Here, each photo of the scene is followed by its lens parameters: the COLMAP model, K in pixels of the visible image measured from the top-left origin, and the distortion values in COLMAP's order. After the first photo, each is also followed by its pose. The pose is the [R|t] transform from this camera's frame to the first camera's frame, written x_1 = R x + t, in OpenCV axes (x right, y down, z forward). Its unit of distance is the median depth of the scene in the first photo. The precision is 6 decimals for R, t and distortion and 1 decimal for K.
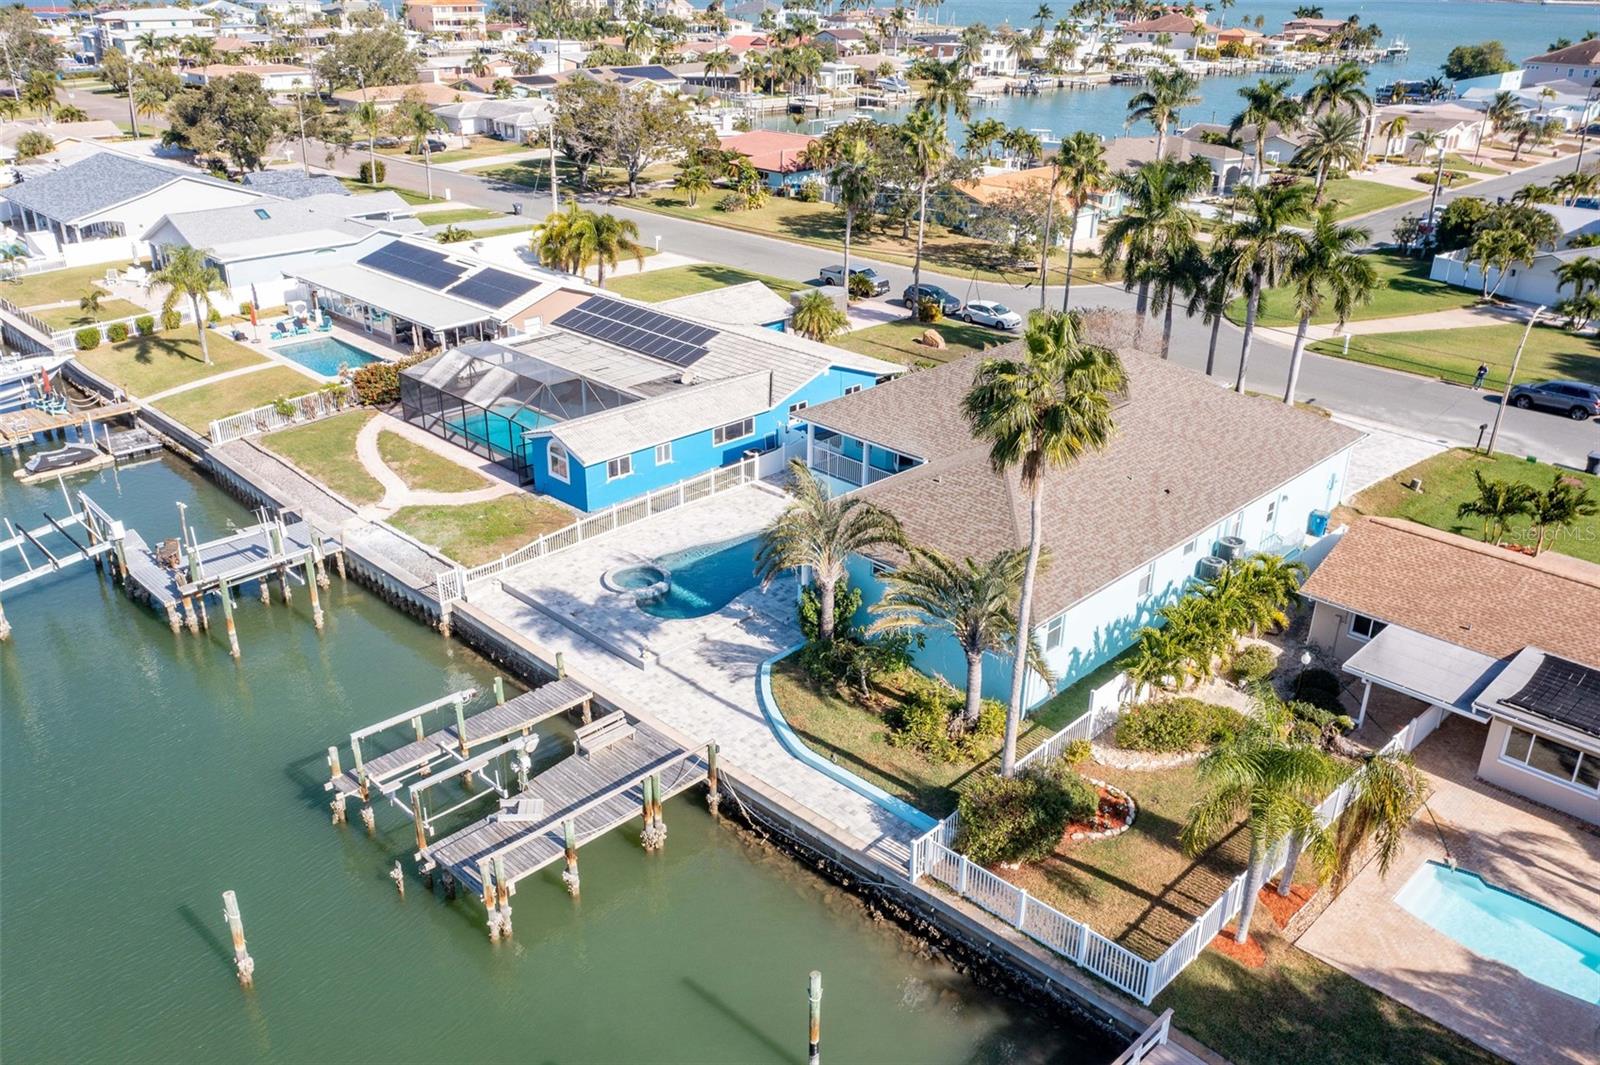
lens RADIAL K [[1266.6, 0, 791.6], [0, 1266.6, 530.1], [0, 0, 1]] dist [-0.008373, -0.001172]
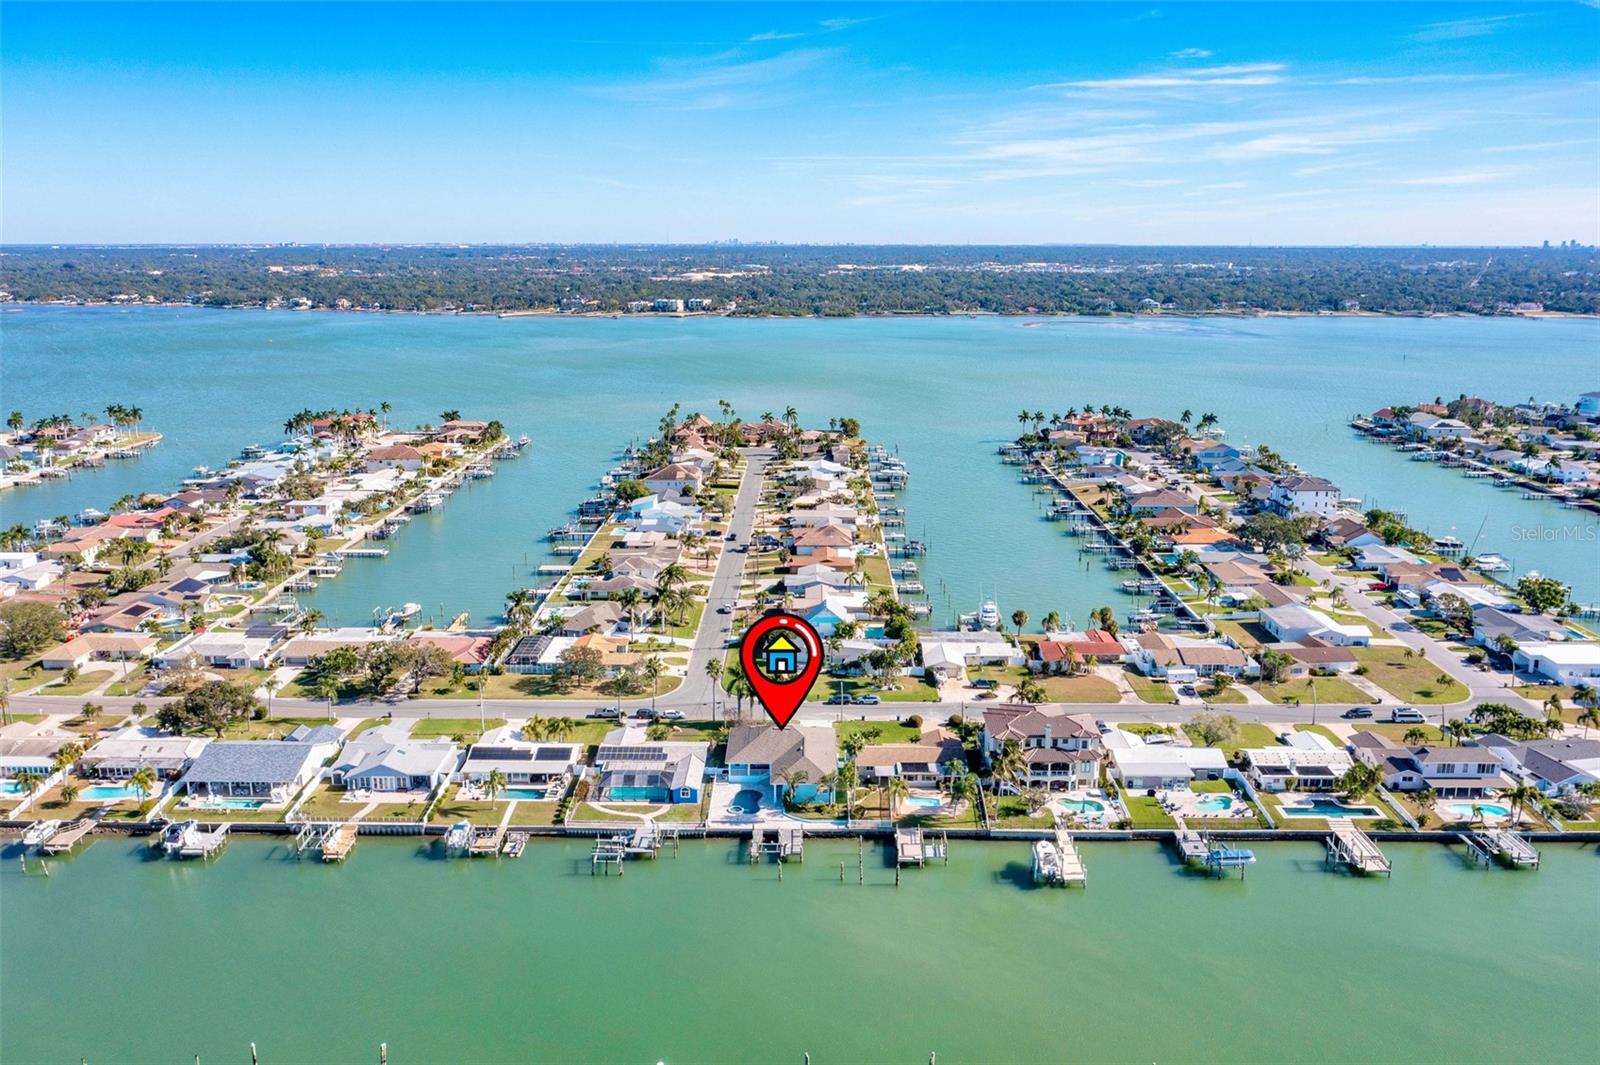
lens RADIAL K [[1266.6, 0, 791.6], [0, 1266.6, 530.1], [0, 0, 1]] dist [-0.008373, -0.001172]
pose [[0.718812, -0.167213, 0.674796, -2.099943], [0.294087, 0.952656, -0.077204, -0.367170], [-0.629939, 0.253943, 0.733955, -1.921773]]
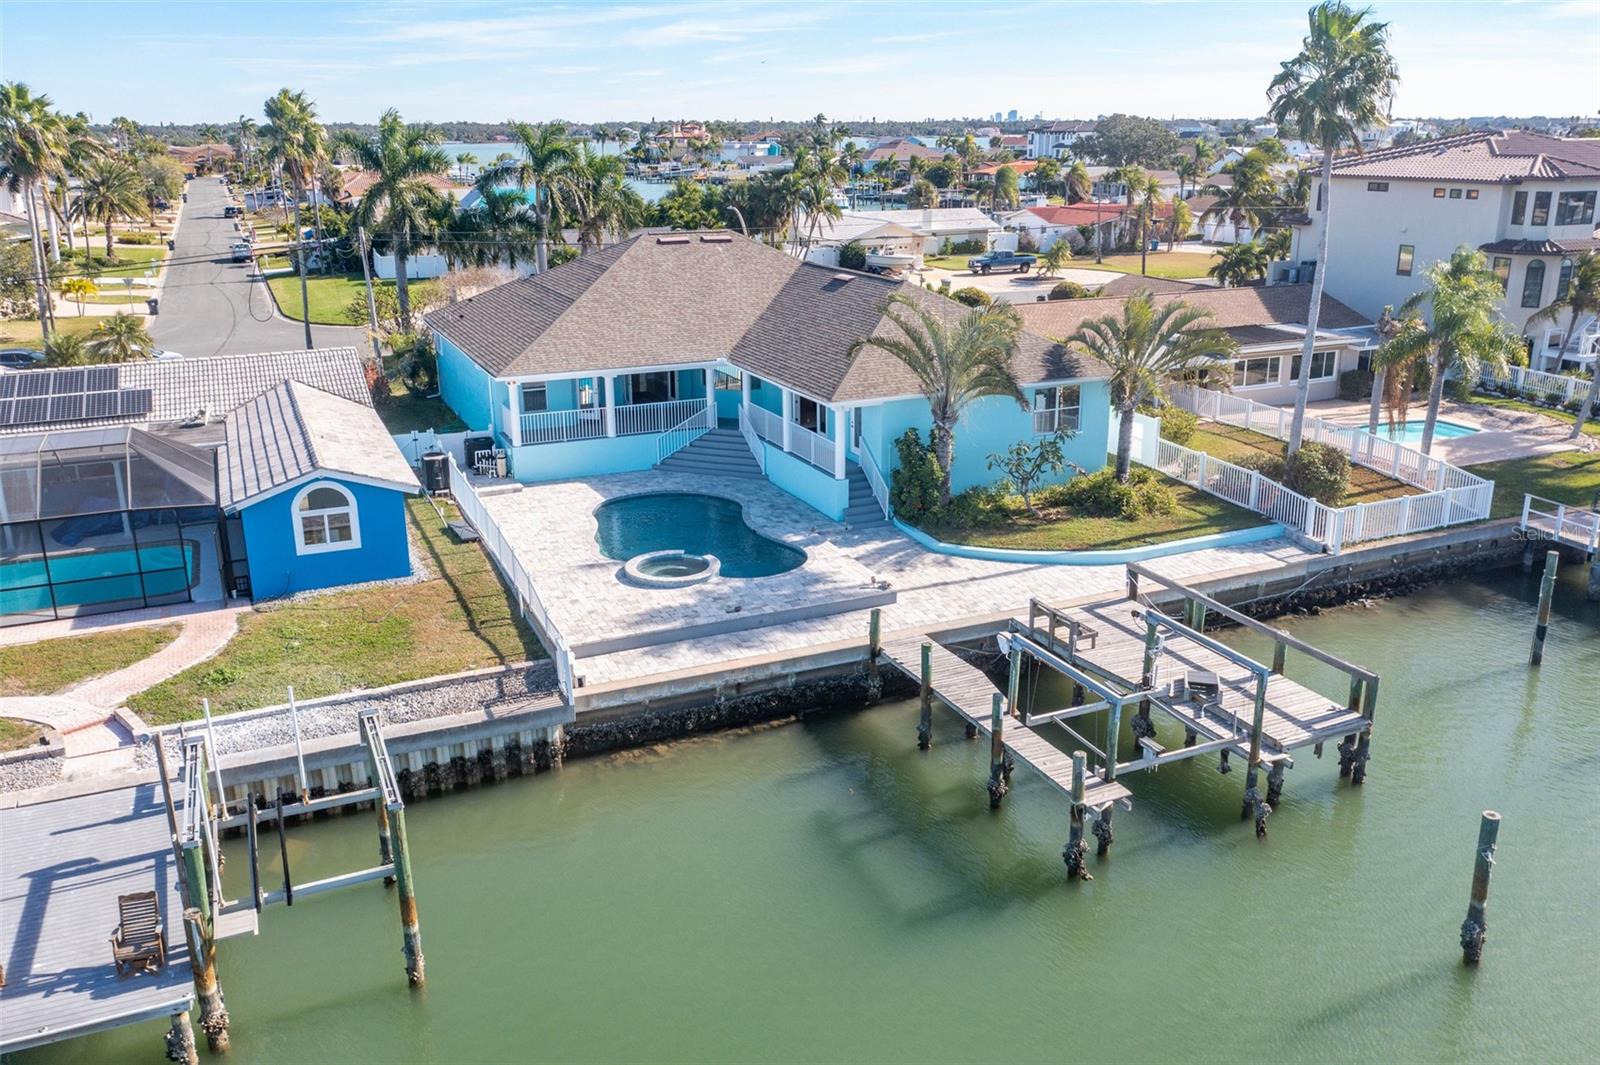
lens RADIAL K [[1298.4, 0, 800.0], [0, 1298.4, 532.5], [0, 0, 1]] dist [-0.008197, 0.002201]
pose [[0.361014, -0.293481, 0.885177, -0.568014], [0.393244, 0.908580, 0.140858, -0.041510], [-0.845593, 0.297239, 0.443420, 0.481405]]
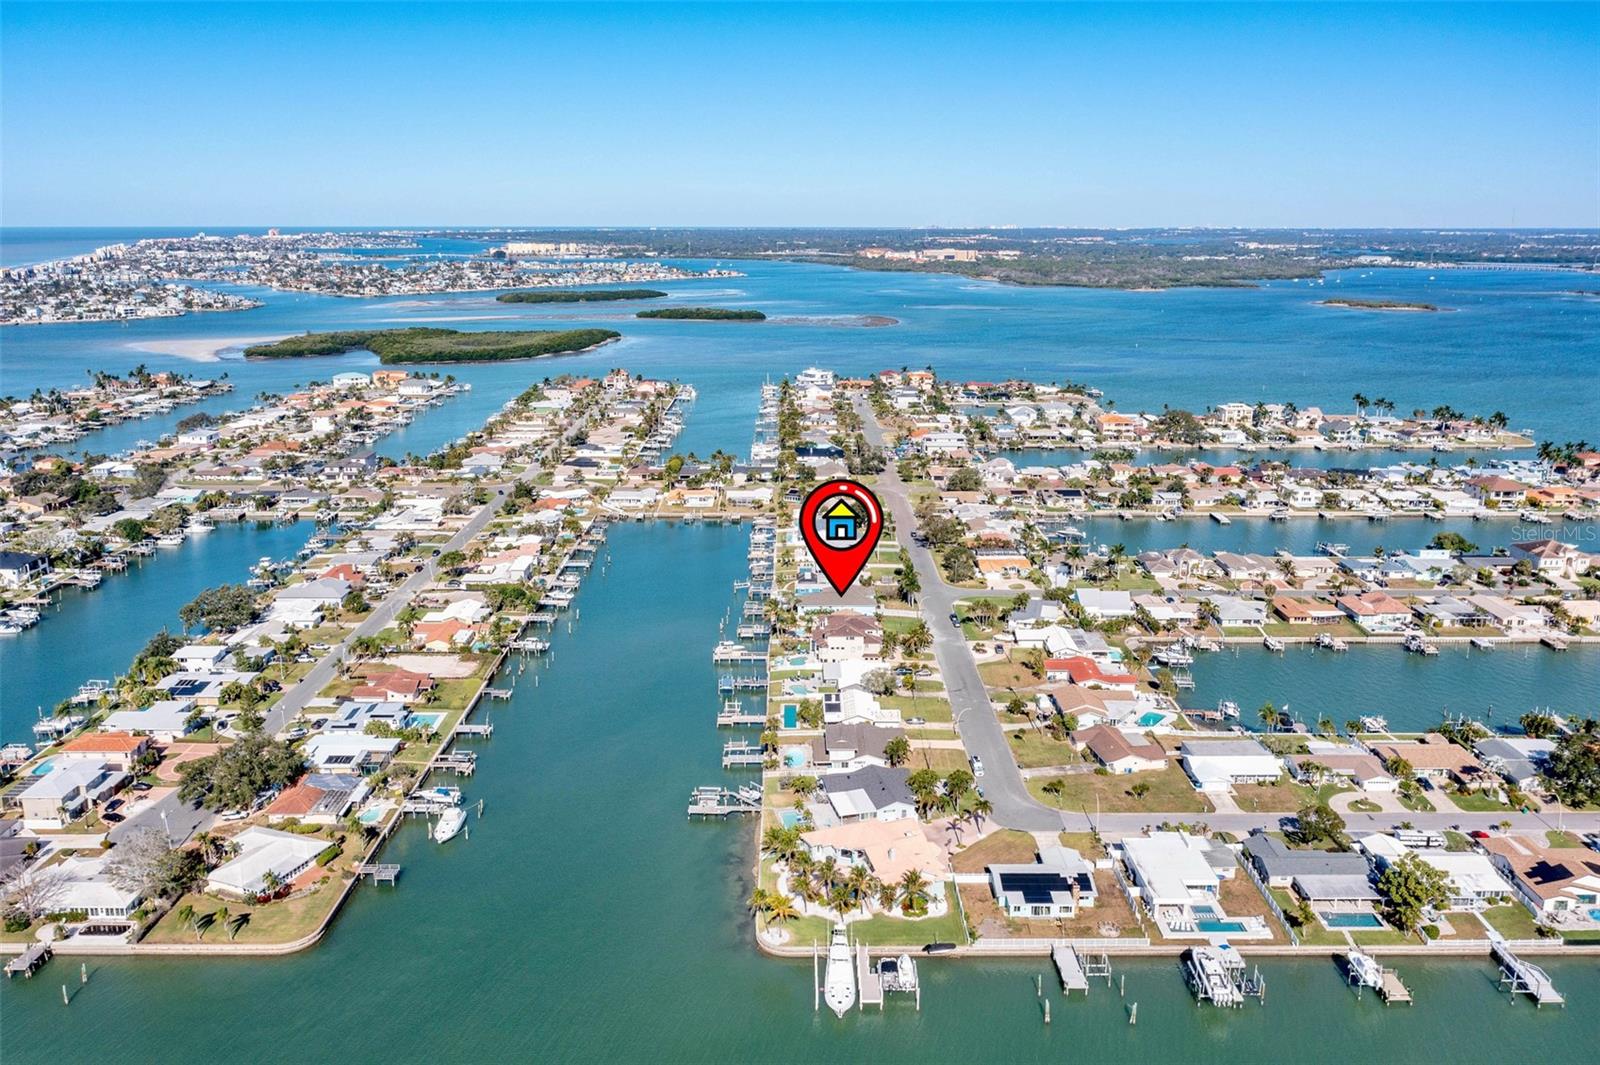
lens RADIAL K [[1266.6, 0, 791.6], [0, 1266.6, 530.1], [0, 0, 1]] dist [-0.008373, -0.001172]
pose [[0.706470, 0.152553, -0.691106, 4.314620], [-0.282286, 0.956195, -0.077493, 0.178564], [0.649010, 0.249836, 0.718587, -3.918430]]
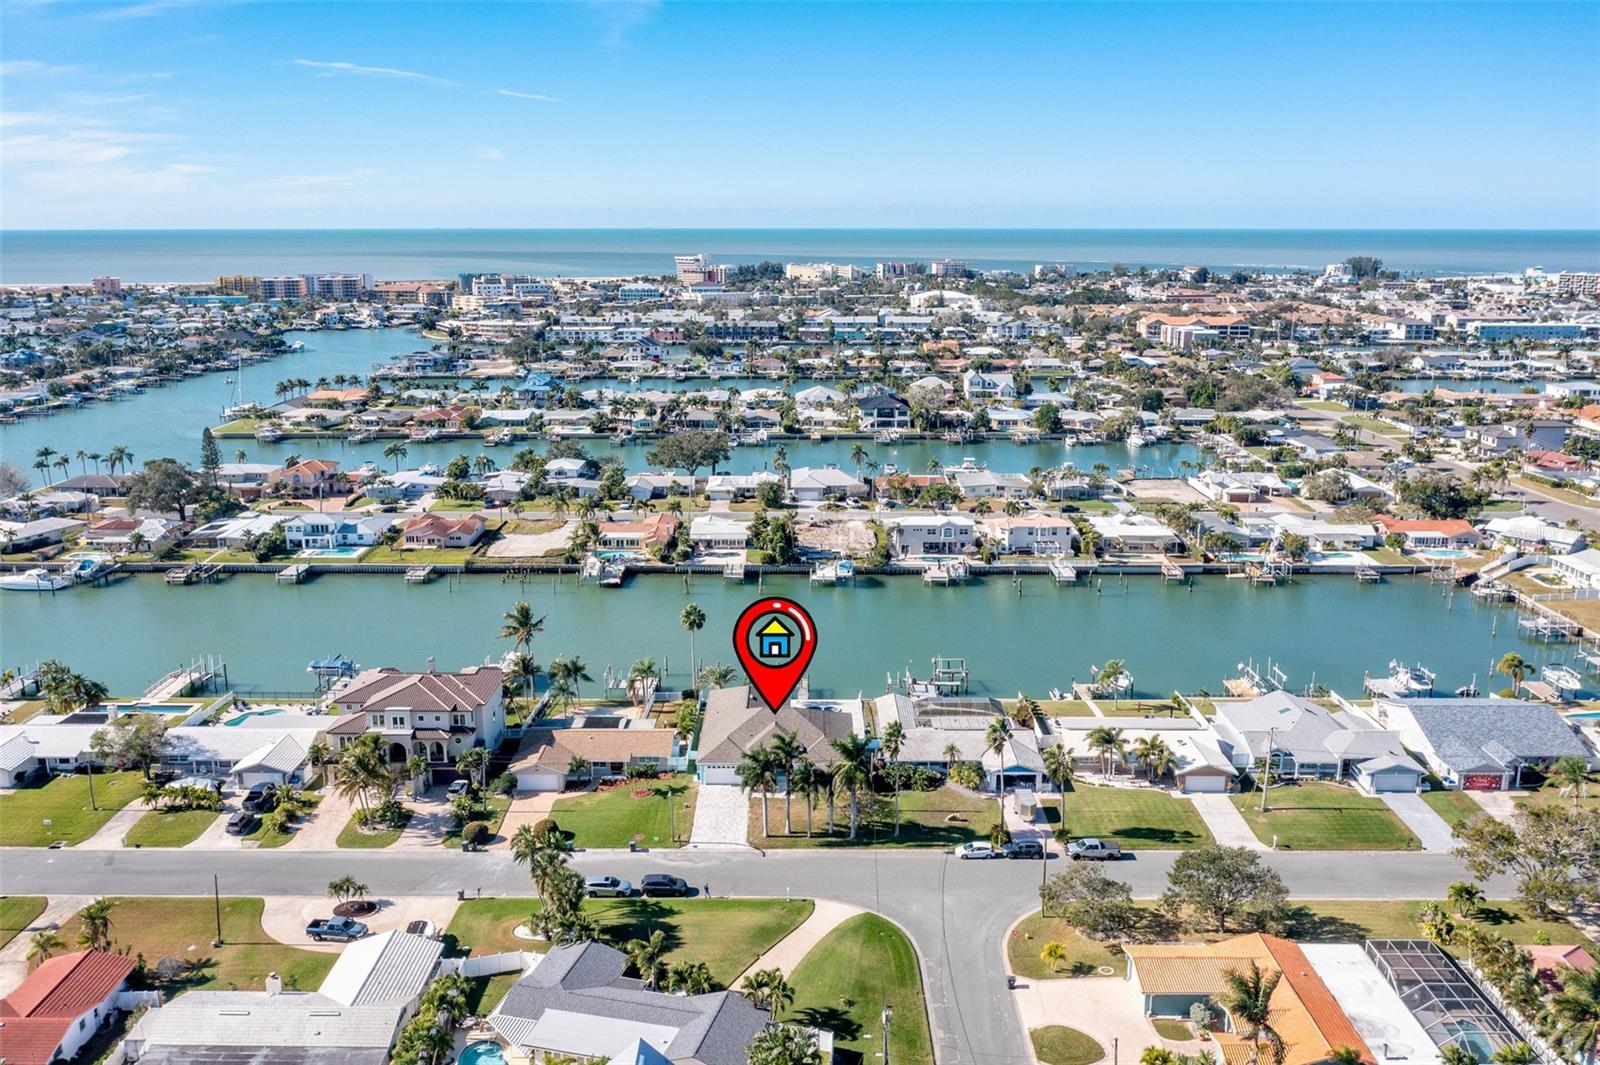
lens RADIAL K [[1293.6, 0, 800.0], [0, 1293.6, 532.5], [0, 0, 1]] dist [-0.009374, 0.010137]
pose [[-0.713308, 0.146510, -0.685365, 1.867717], [-0.297628, 0.822022, 0.485486, -1.663174], [0.634514, 0.550285, -0.542750, 2.081497]]
